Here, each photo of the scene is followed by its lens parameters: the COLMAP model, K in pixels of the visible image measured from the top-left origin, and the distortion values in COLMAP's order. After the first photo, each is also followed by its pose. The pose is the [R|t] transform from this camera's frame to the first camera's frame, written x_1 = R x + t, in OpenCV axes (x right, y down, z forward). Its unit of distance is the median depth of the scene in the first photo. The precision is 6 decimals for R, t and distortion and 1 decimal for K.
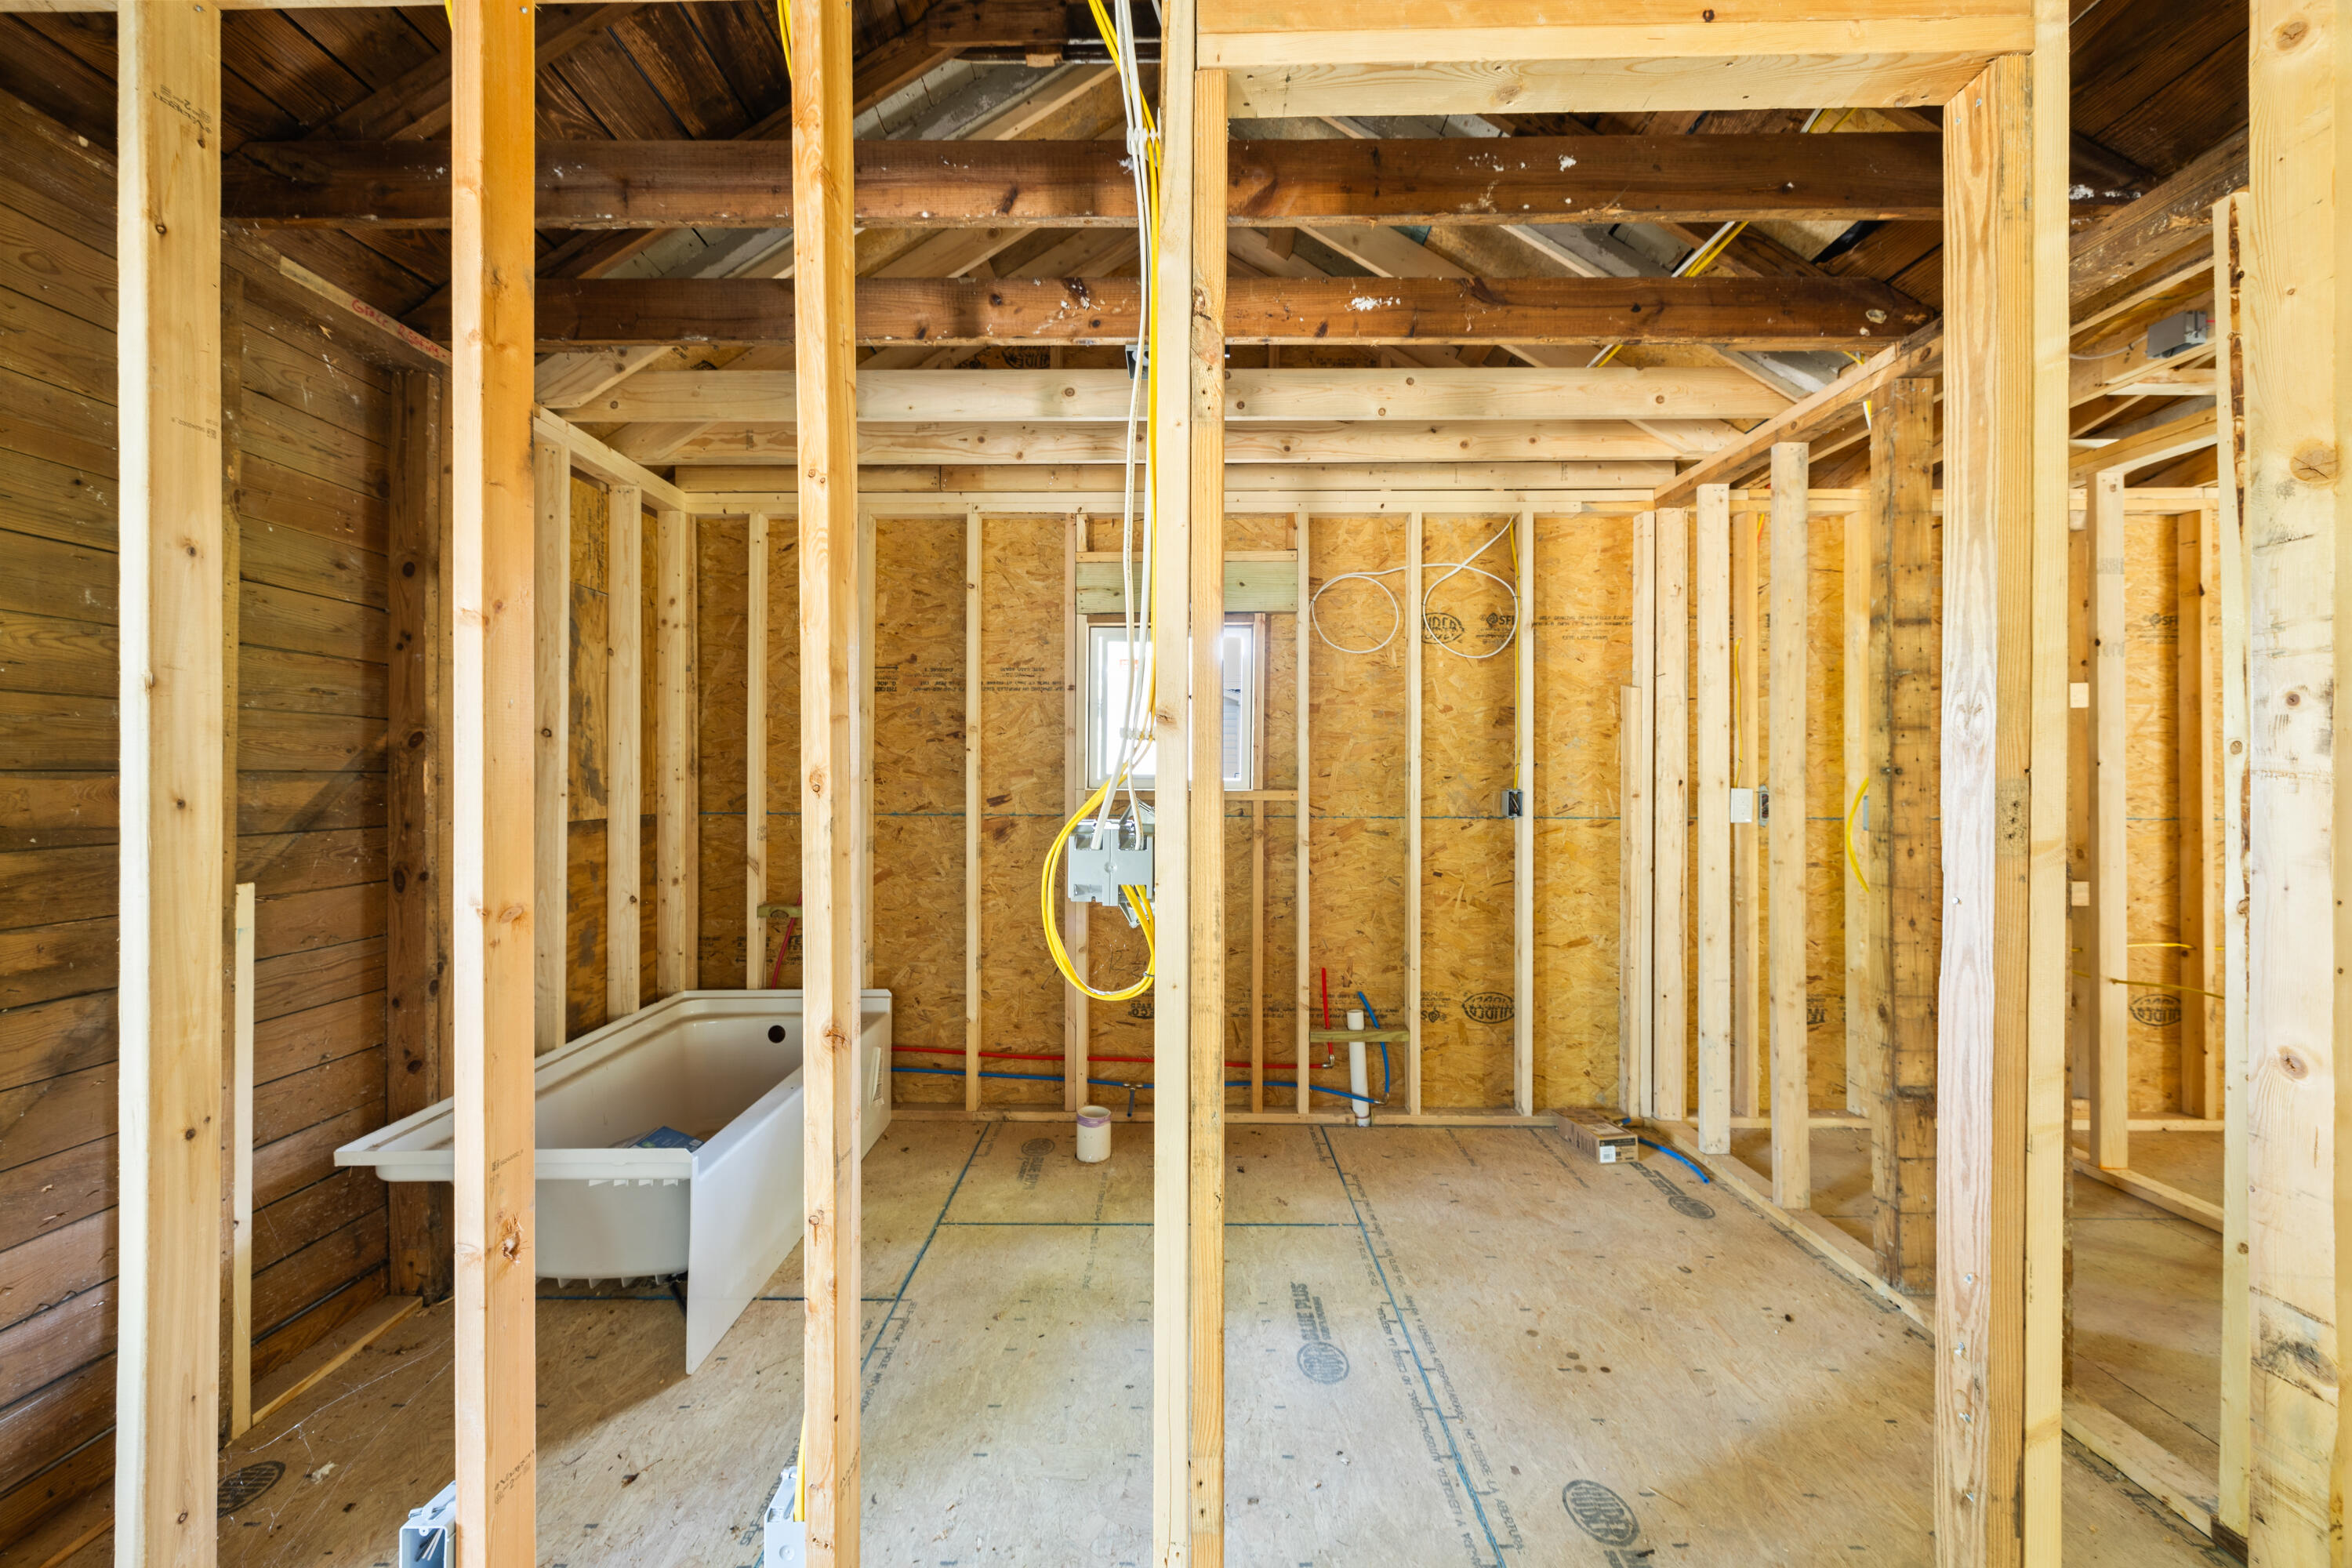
lens RADIAL K [[1010.8, 0, 1177.1], [0, 1010.8, 775.5], [0, 0, 1]] dist [-0.000114, 0.000103]
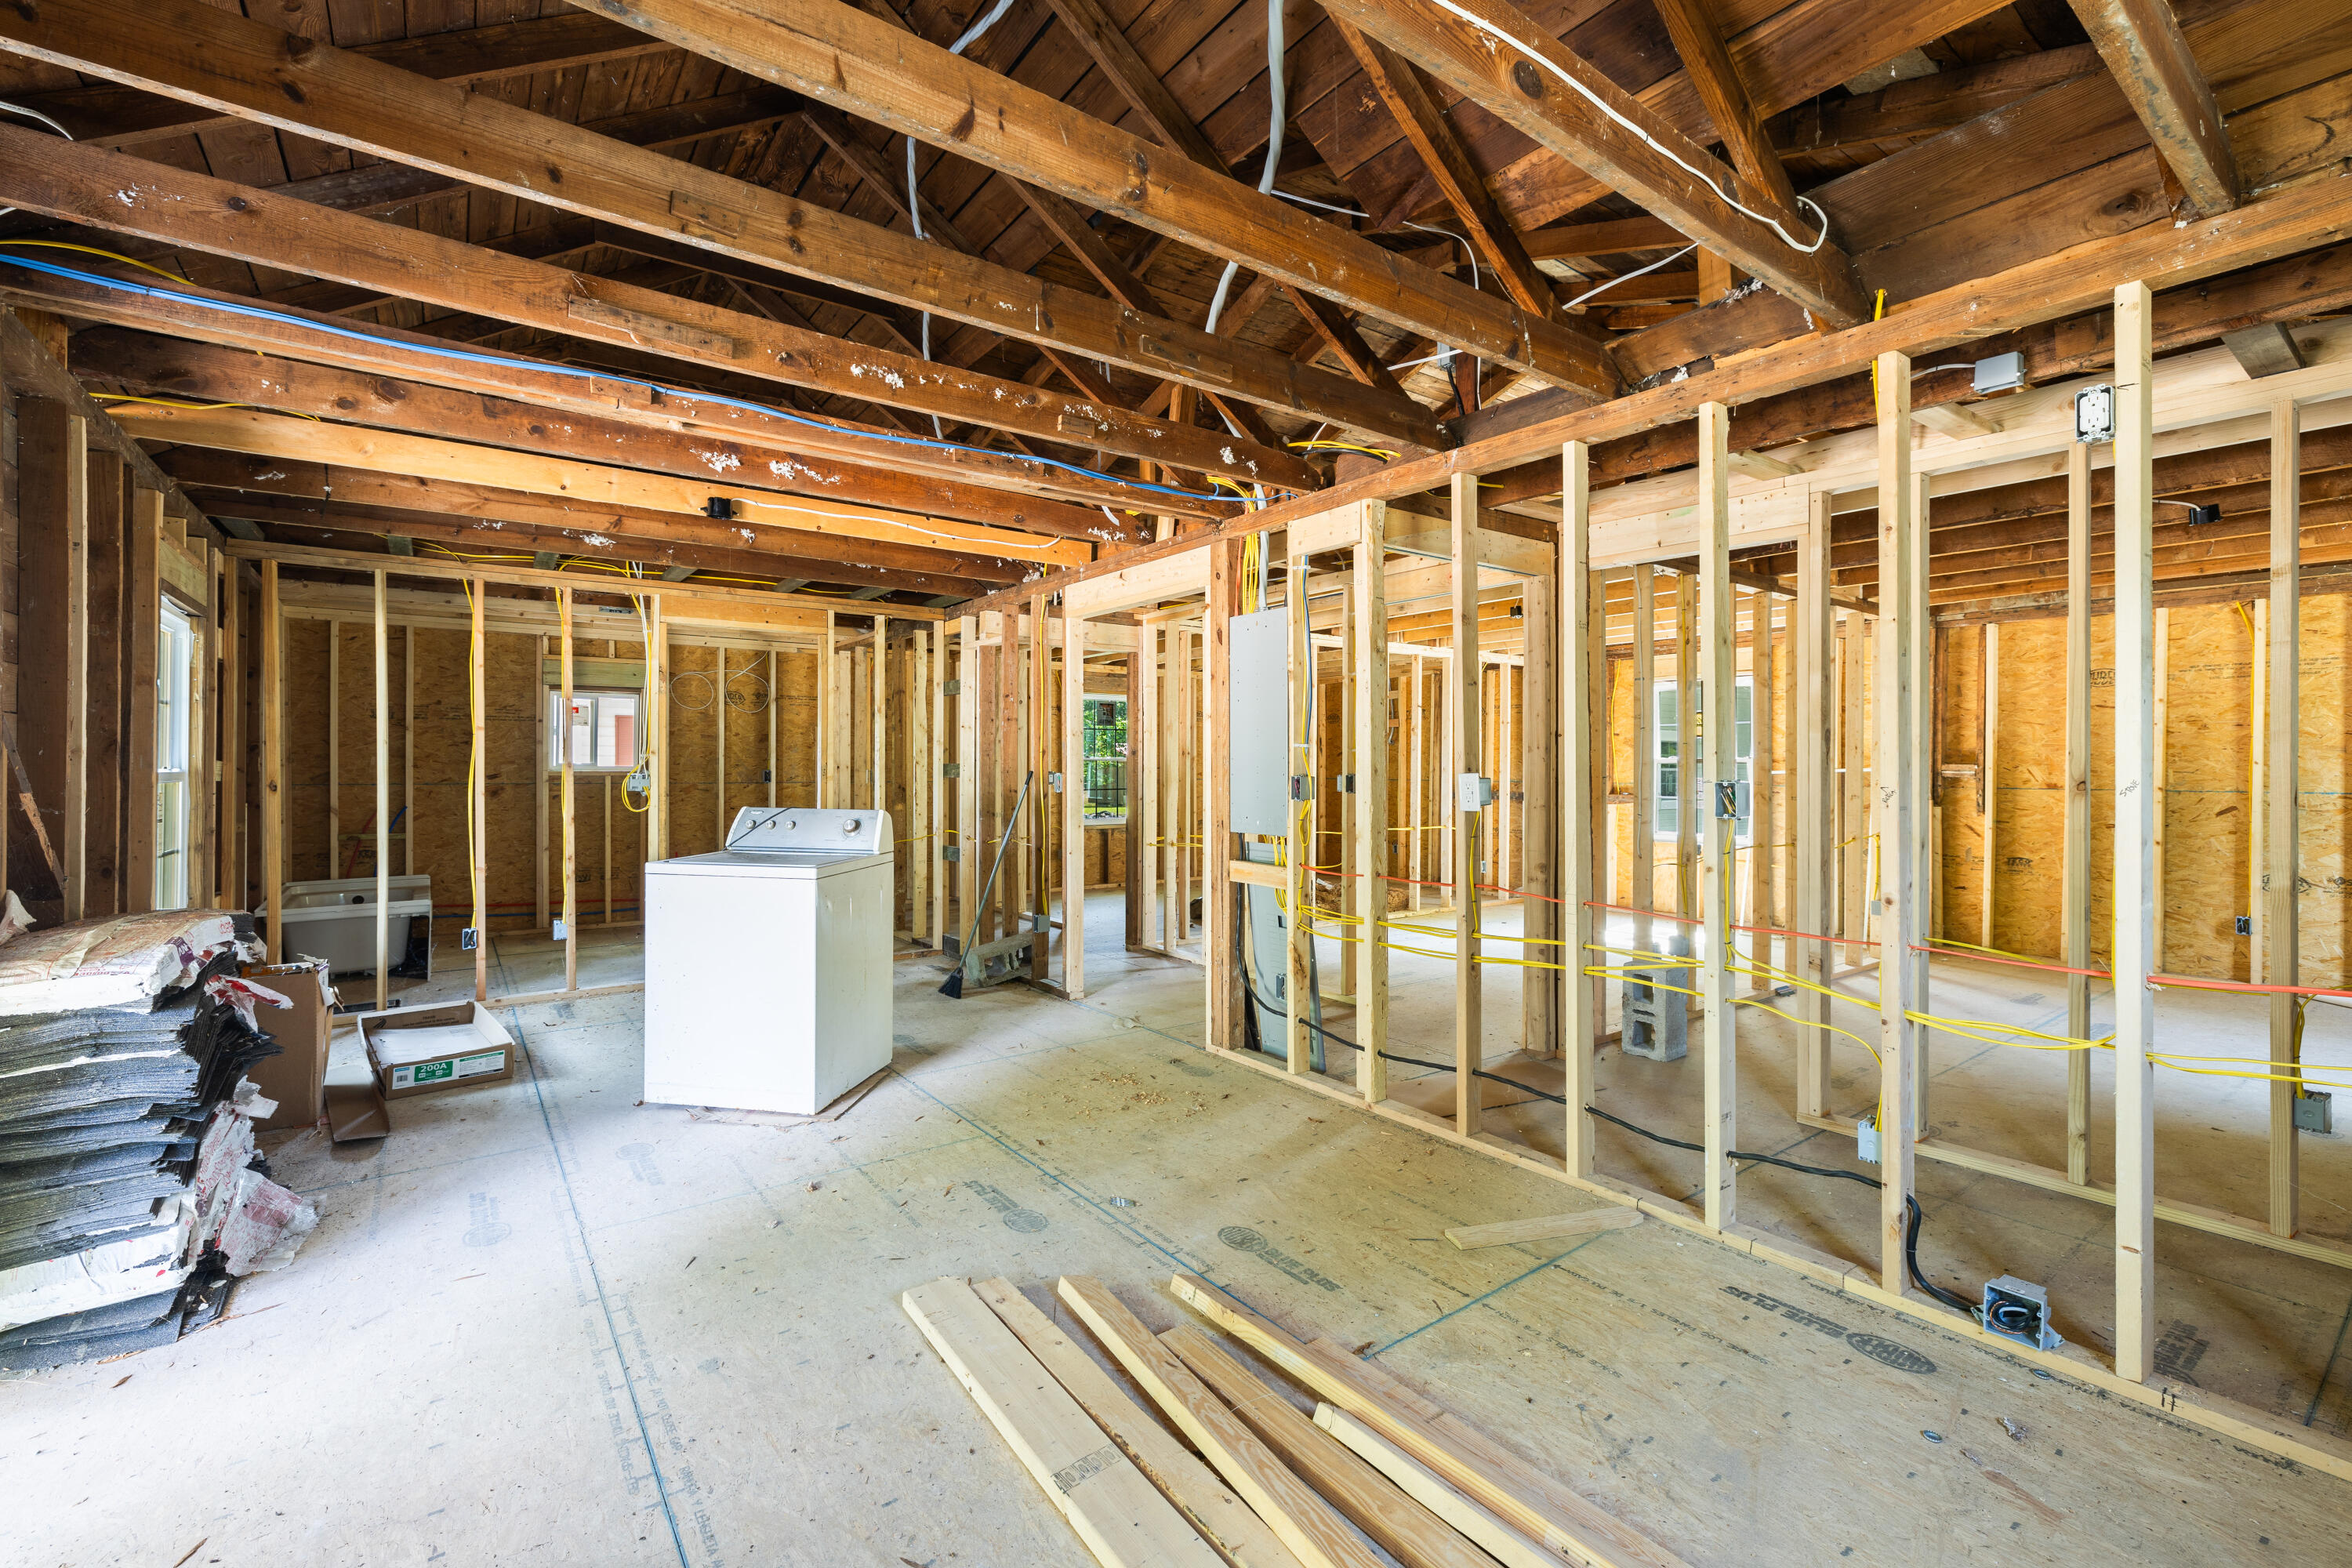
lens RADIAL K [[1010.8, 0, 1175.3], [0, 1010.8, 770.5], [0, 0, 1]] dist [-0.000114, 0.000103]
pose [[0.808277, -0.001711, 0.588799, -0.268850], [-0.001748, 0.999984, 0.005305, 0.000457], [-0.588799, -0.005317, 0.808262, -1.393707]]
